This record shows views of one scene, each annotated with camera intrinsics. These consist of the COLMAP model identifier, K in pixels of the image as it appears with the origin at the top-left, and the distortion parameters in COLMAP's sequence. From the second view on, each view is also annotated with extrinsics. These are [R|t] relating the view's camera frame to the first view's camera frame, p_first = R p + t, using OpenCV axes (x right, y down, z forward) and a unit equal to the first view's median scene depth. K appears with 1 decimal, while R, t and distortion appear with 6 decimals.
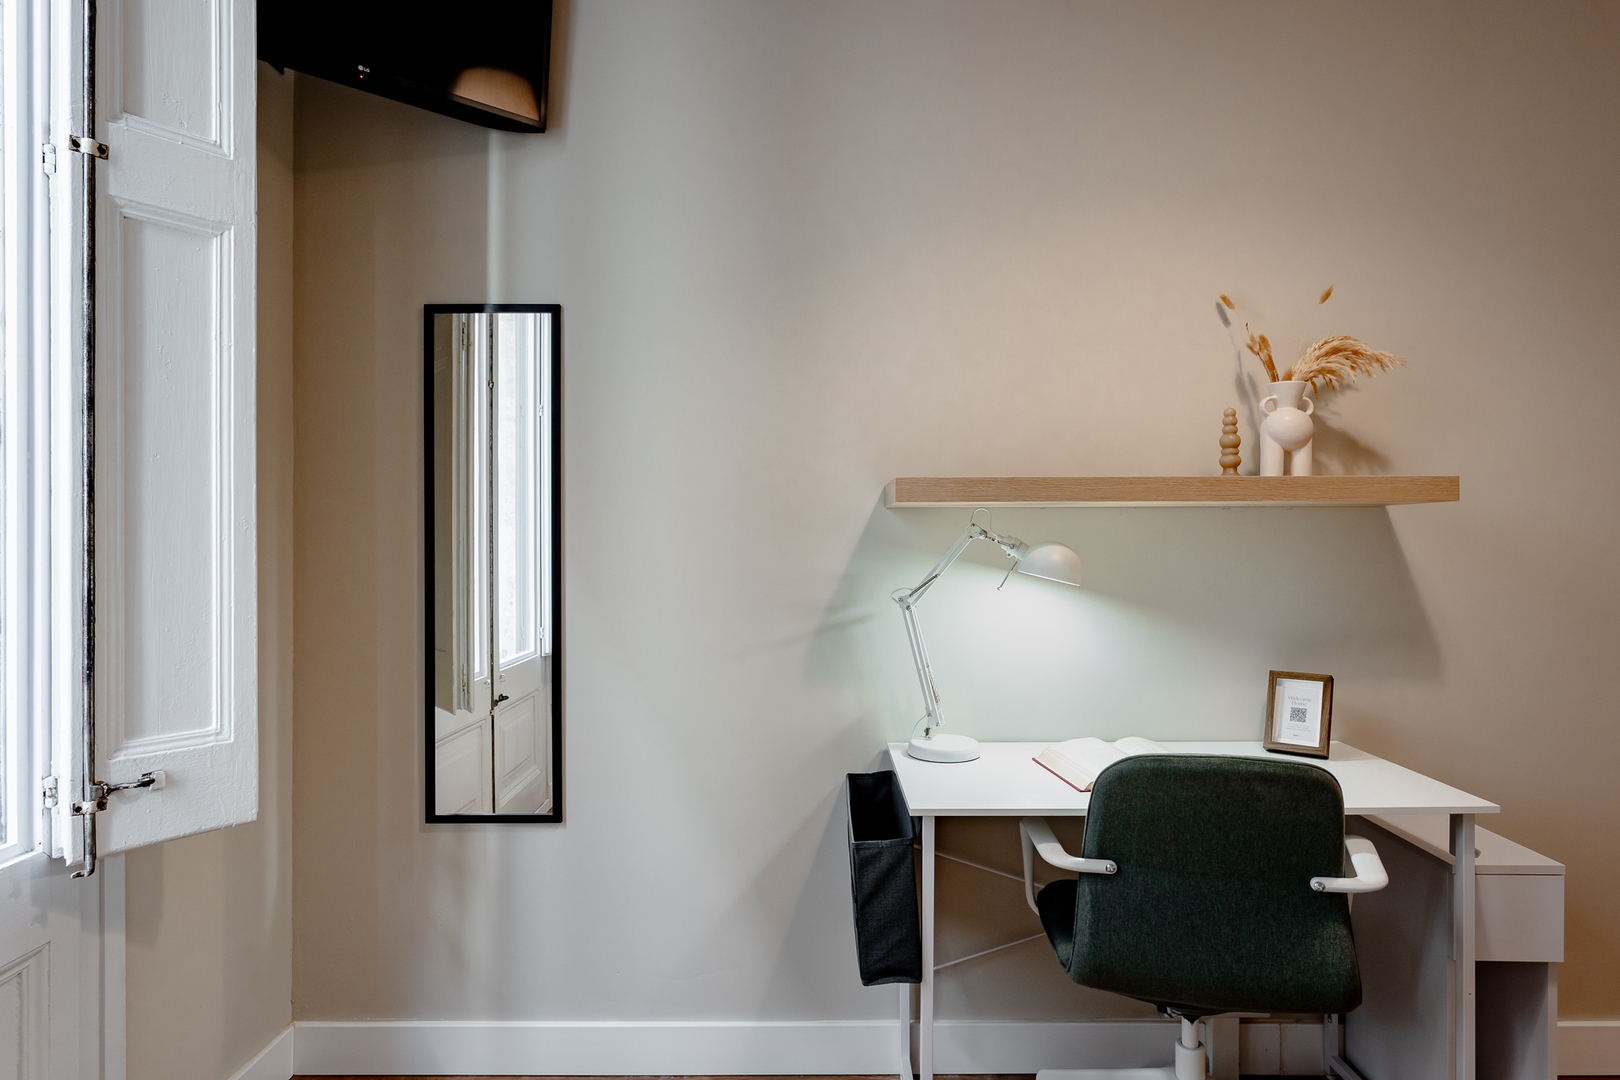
lens RADIAL K [[925.9, 0, 810.0], [0, 925.9, 540.0], [0, 0, 1]] dist [0.000553, 0.000154]
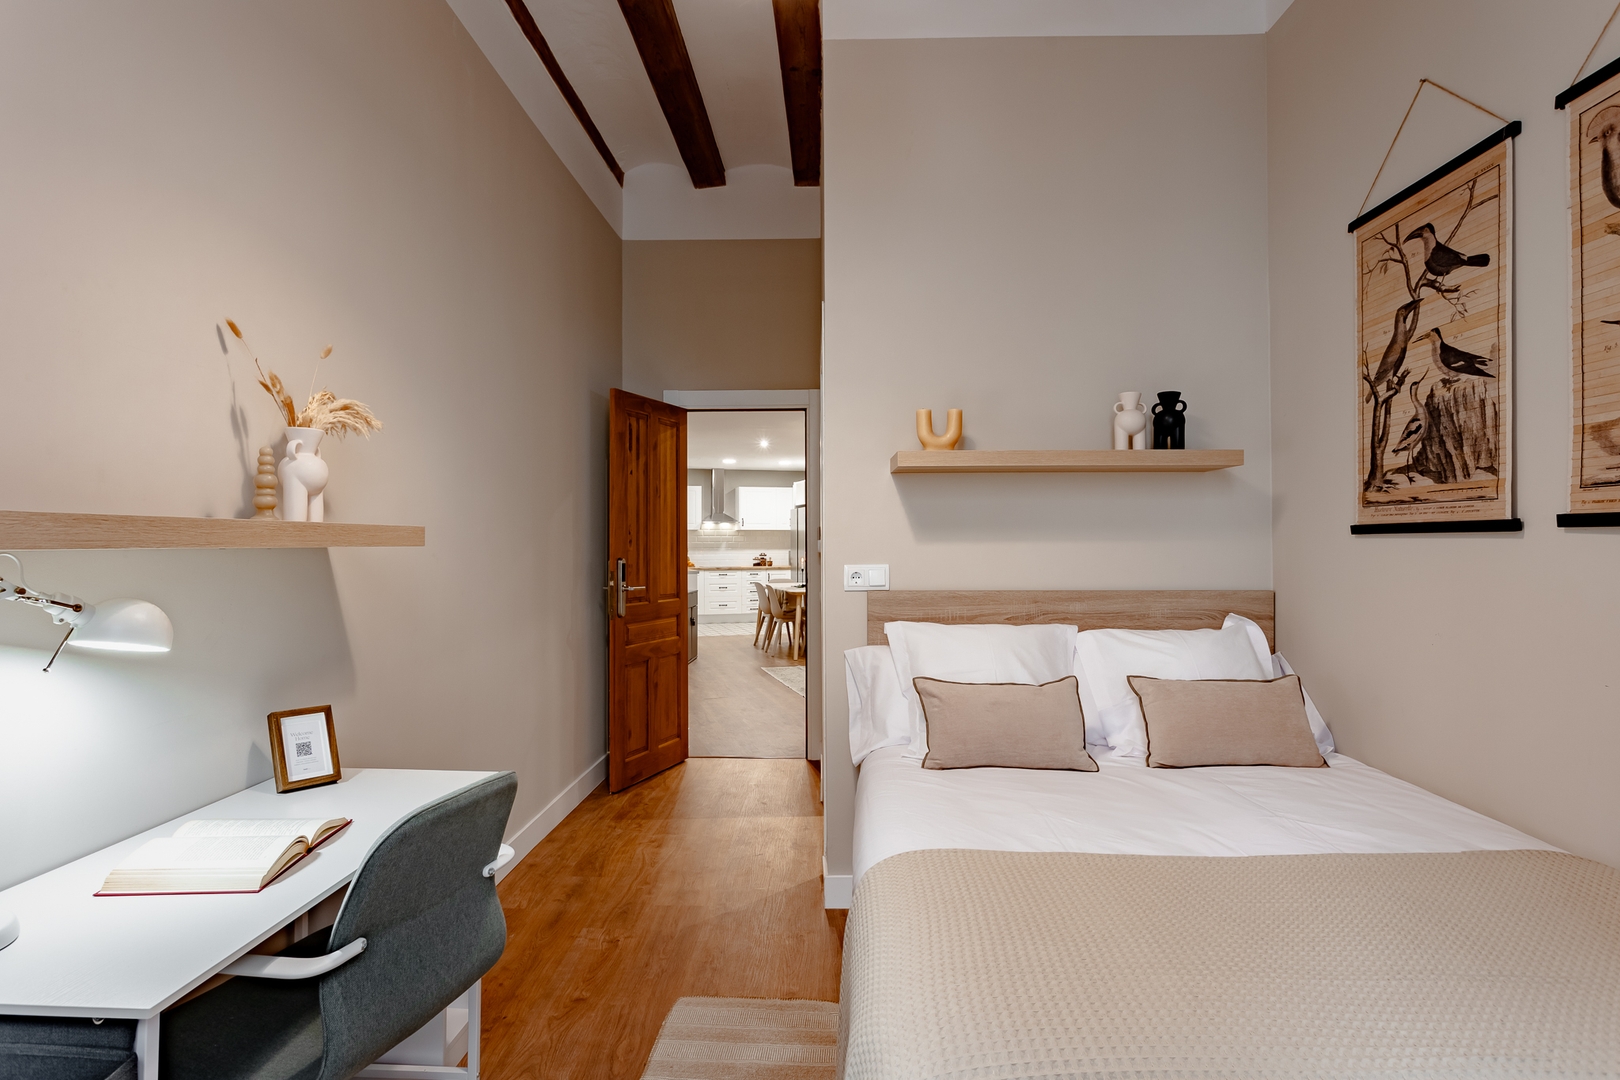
lens RADIAL K [[859.2, 0, 810.0], [0, 859.2, 540.0], [0, 0, 1]] dist [-0.003899, 0.005716]
pose [[0.026721, 0.004255, 0.999634, -0.423248], [-0.003905, 0.999984, -0.004152, -0.044165], [-0.999635, -0.003793, 0.026737, 0.411709]]
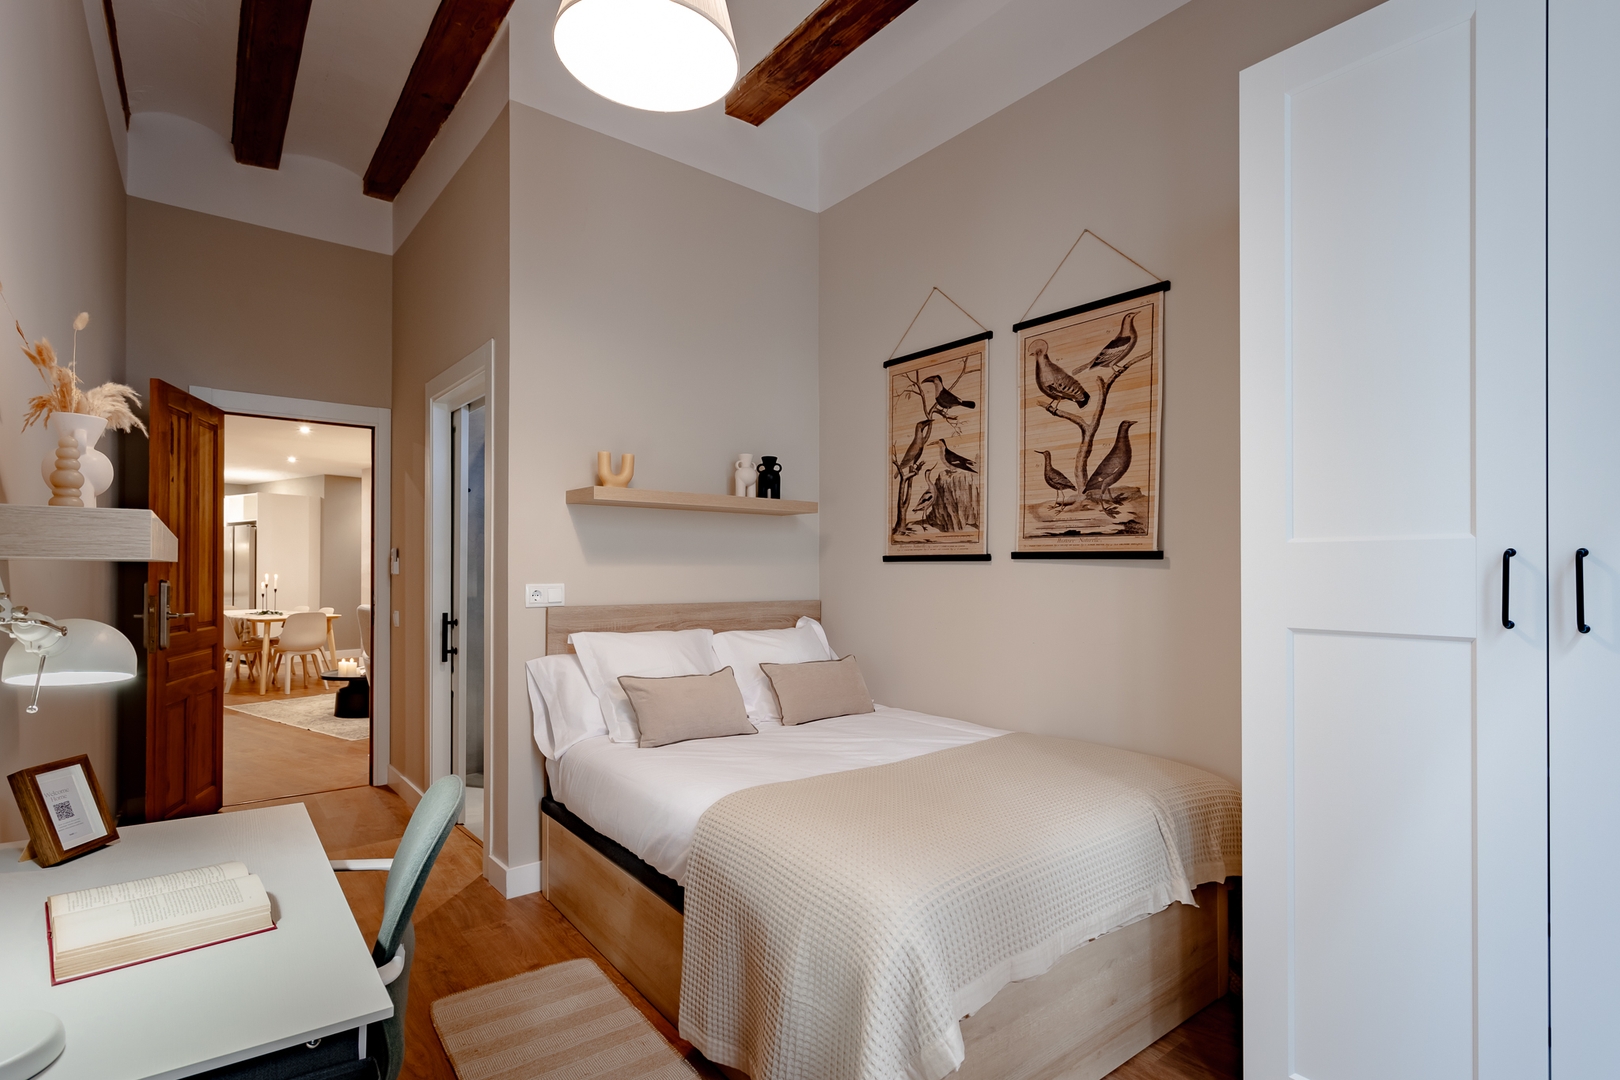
lens RADIAL K [[790.6, 0, 812.9], [0, 790.6, 570.6], [0, 0, 1]] dist [0.000176, 0.000259]
pose [[-0.622135, -0.003649, 0.782901, -0.459377], [-0.009329, 0.999953, -0.002753, -0.033573], [-0.782854, -0.009017, -0.622140, 0.923807]]
